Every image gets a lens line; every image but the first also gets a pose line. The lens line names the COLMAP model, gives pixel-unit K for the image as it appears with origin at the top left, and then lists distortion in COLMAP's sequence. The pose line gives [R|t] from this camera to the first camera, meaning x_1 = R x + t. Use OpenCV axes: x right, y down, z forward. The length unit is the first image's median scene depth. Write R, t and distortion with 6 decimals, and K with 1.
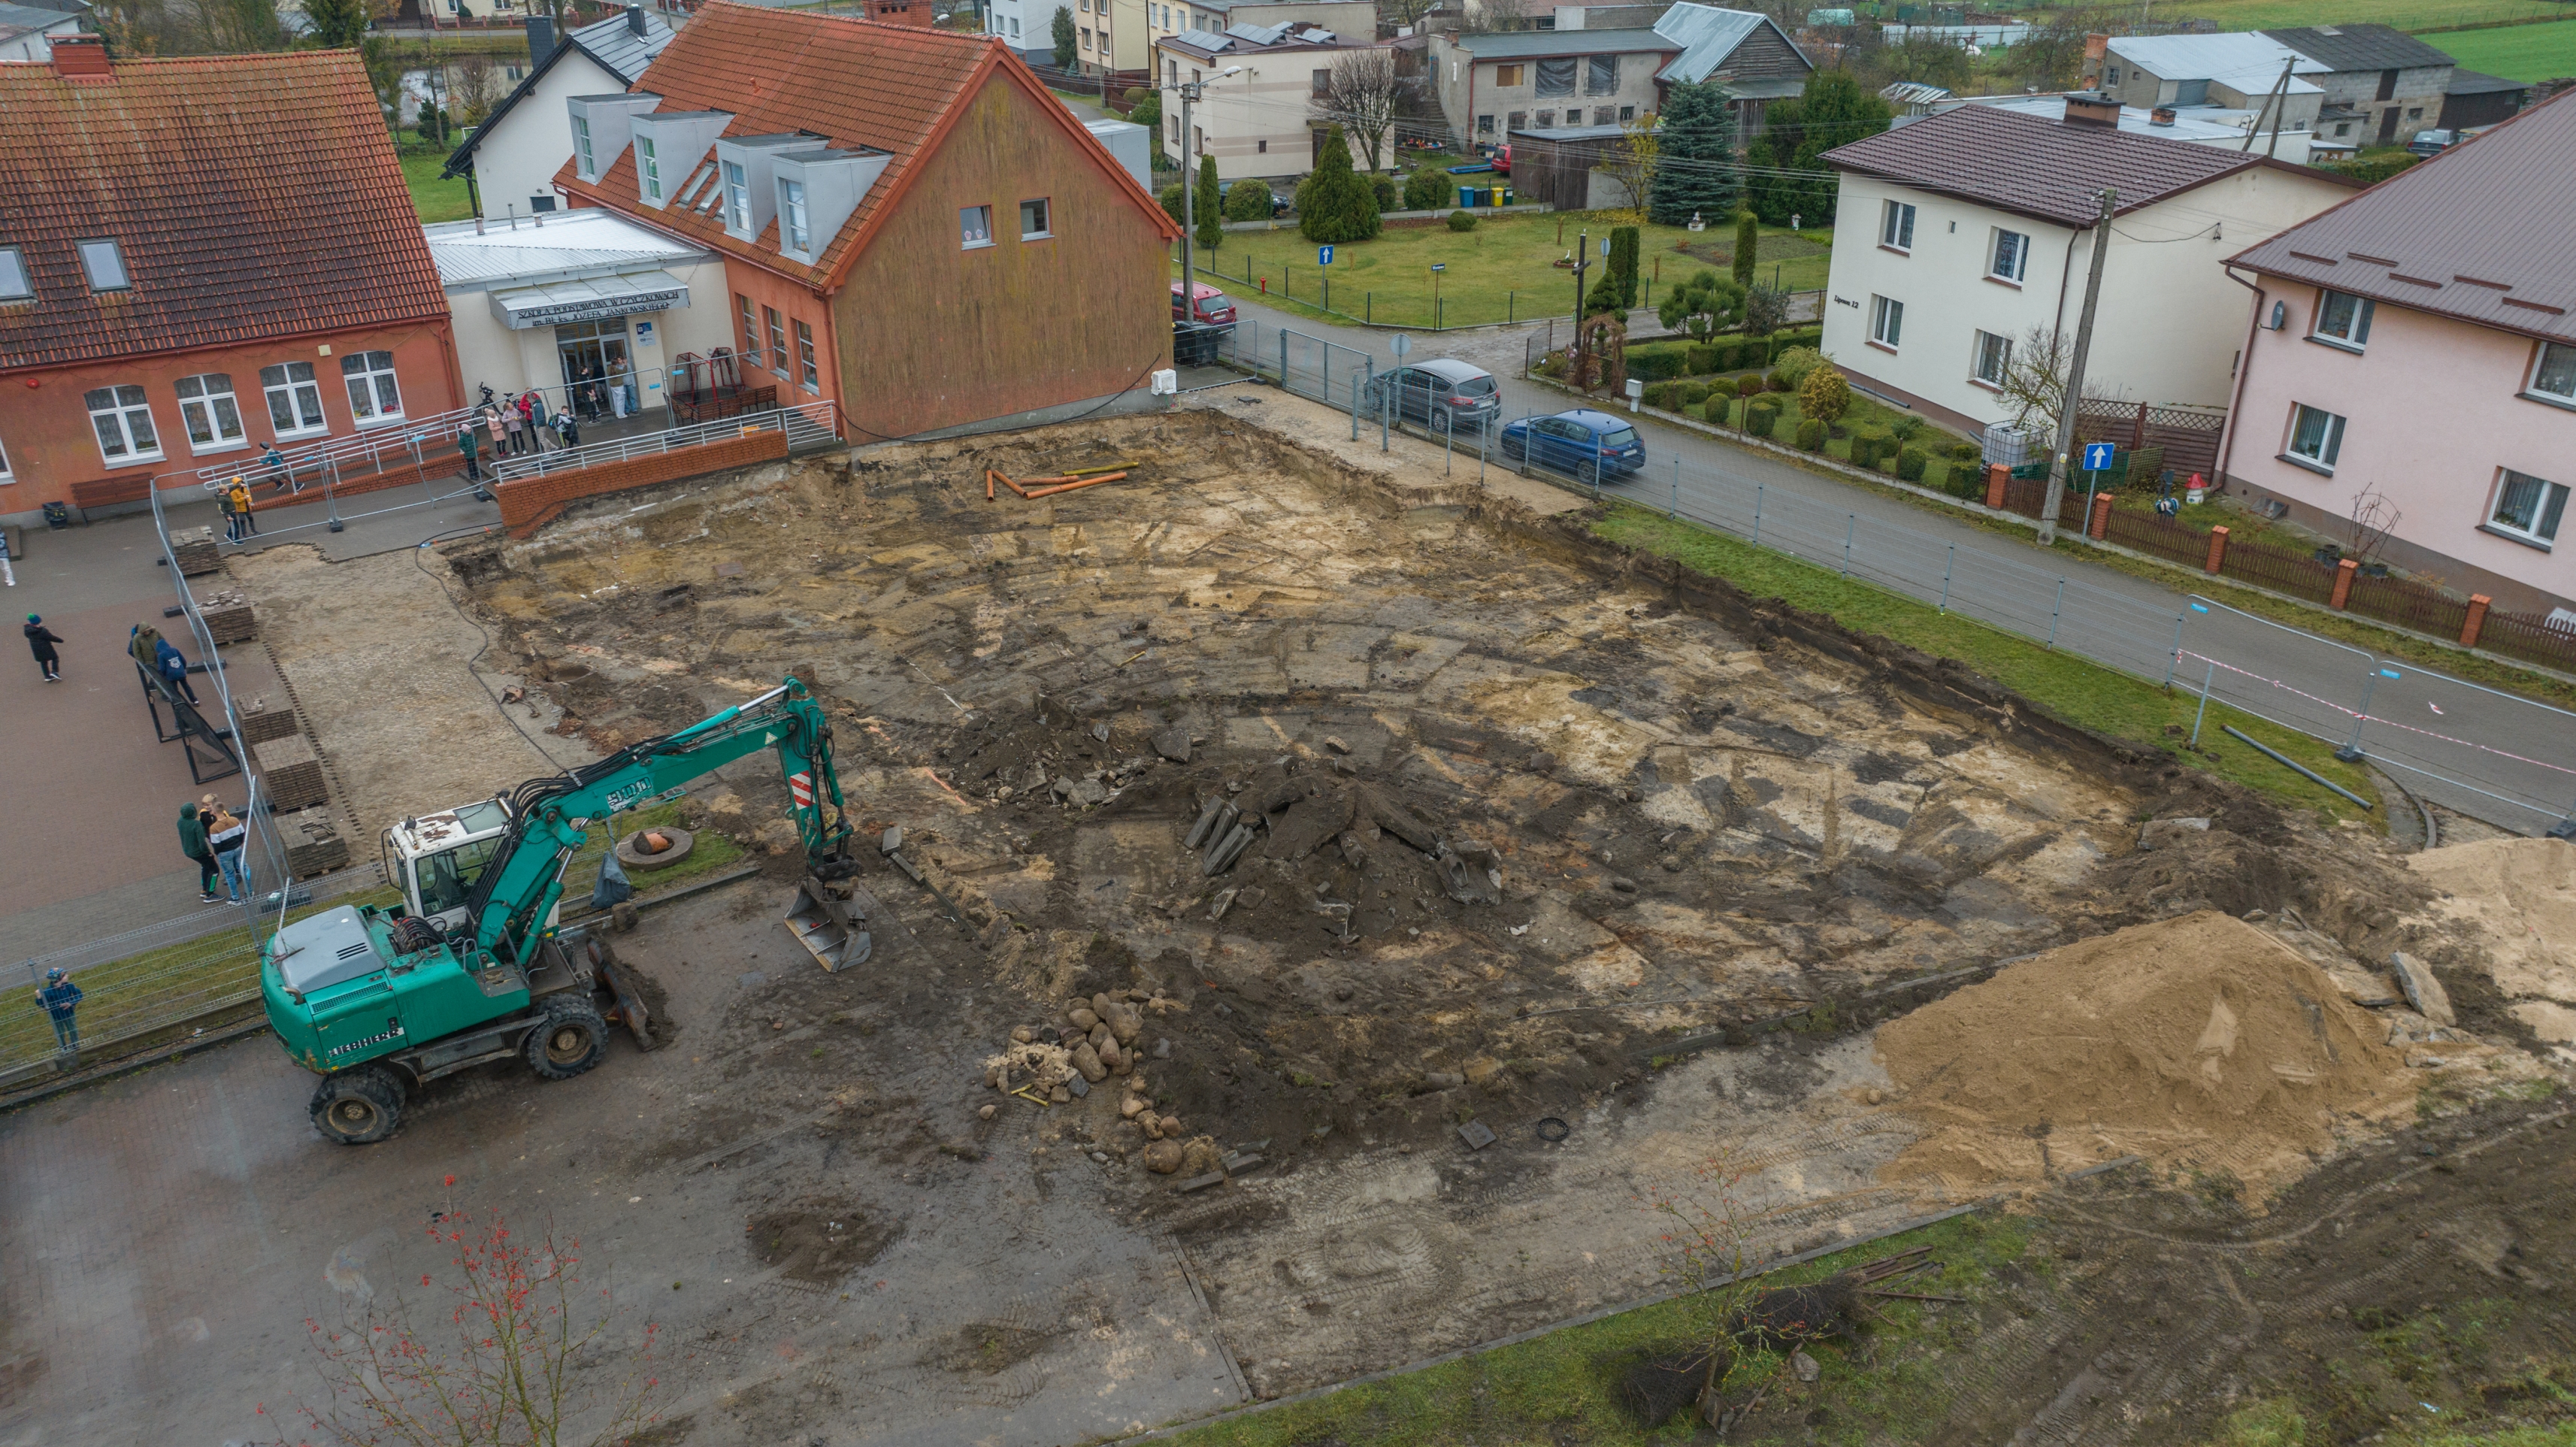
lens RADIAL K [[1801.6, 0, 1285.7], [0, 1801.6, 723.4], [0, 0, 1]] dist [-0.027783, 0.031912]
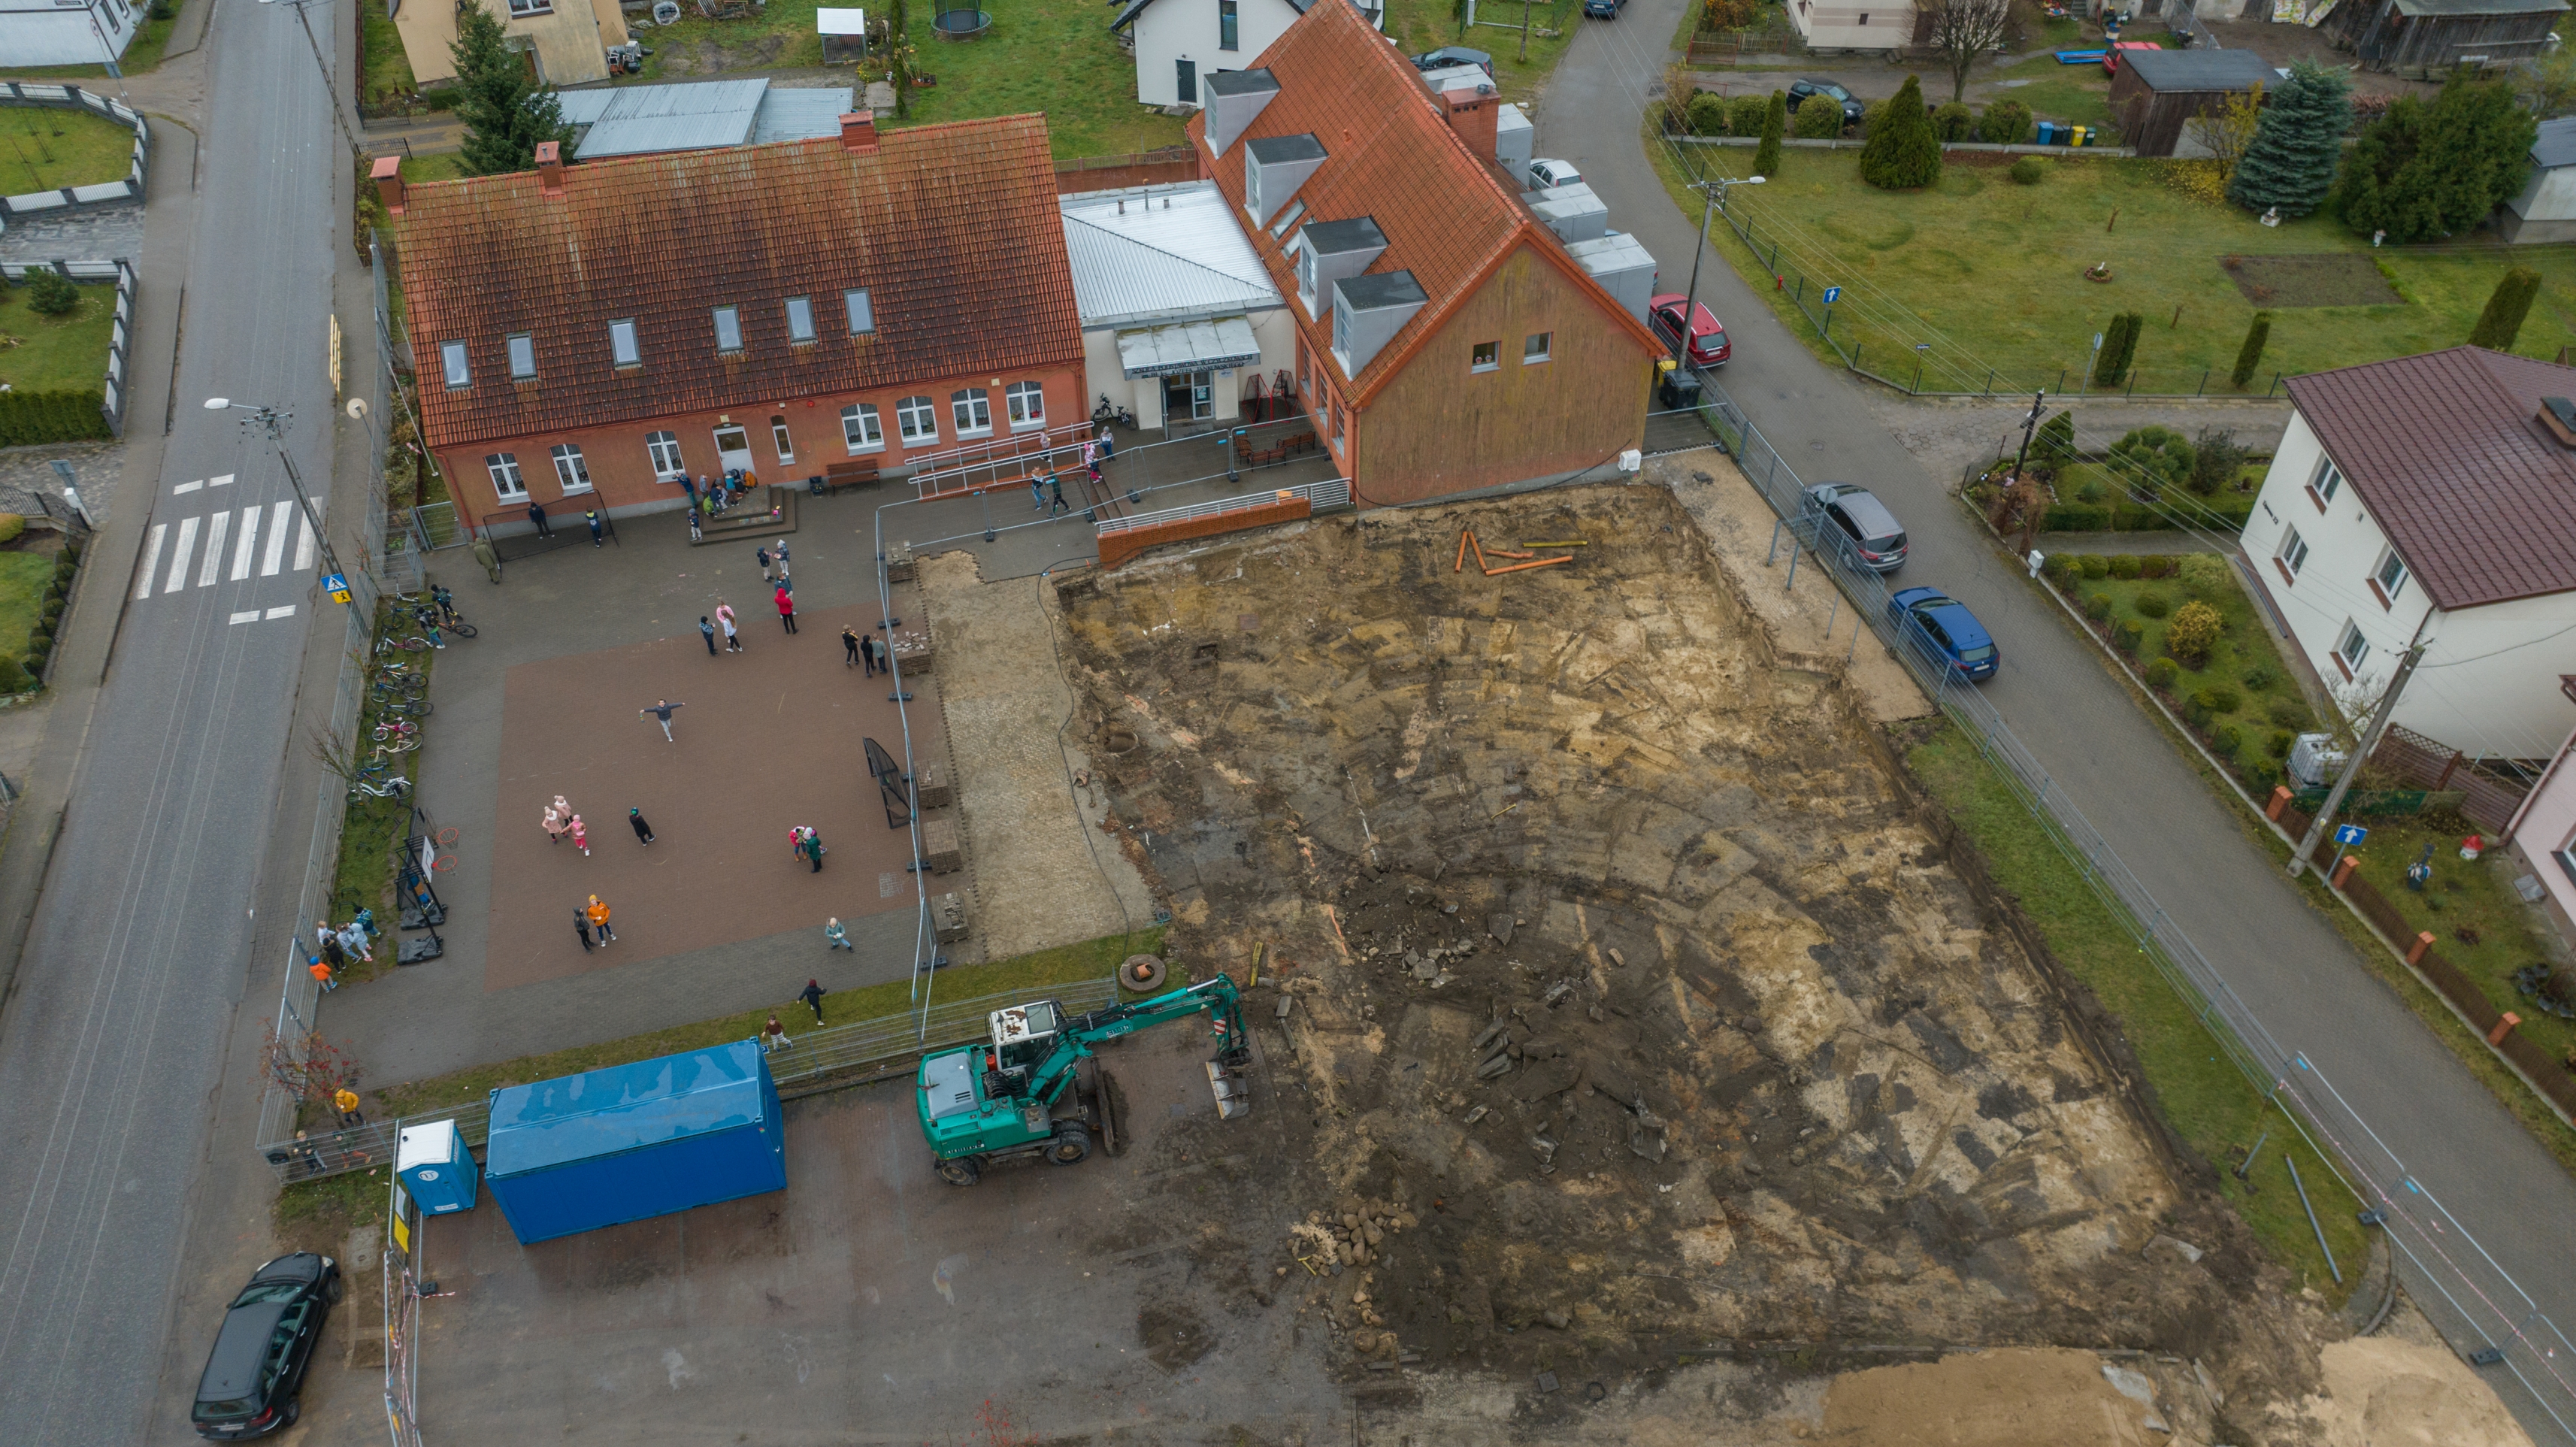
lens RADIAL K [[1801.6, 0, 1297.3], [0, 1801.6, 719.5], [0, 0, 1]] dist [-0.027783, 0.031912]
pose [[0.935628, 0.239941, -0.258898, 0.096579], [-0.154204, 0.937595, 0.311667, -0.470085], [0.317523, -0.251682, 0.914240, -0.254105]]
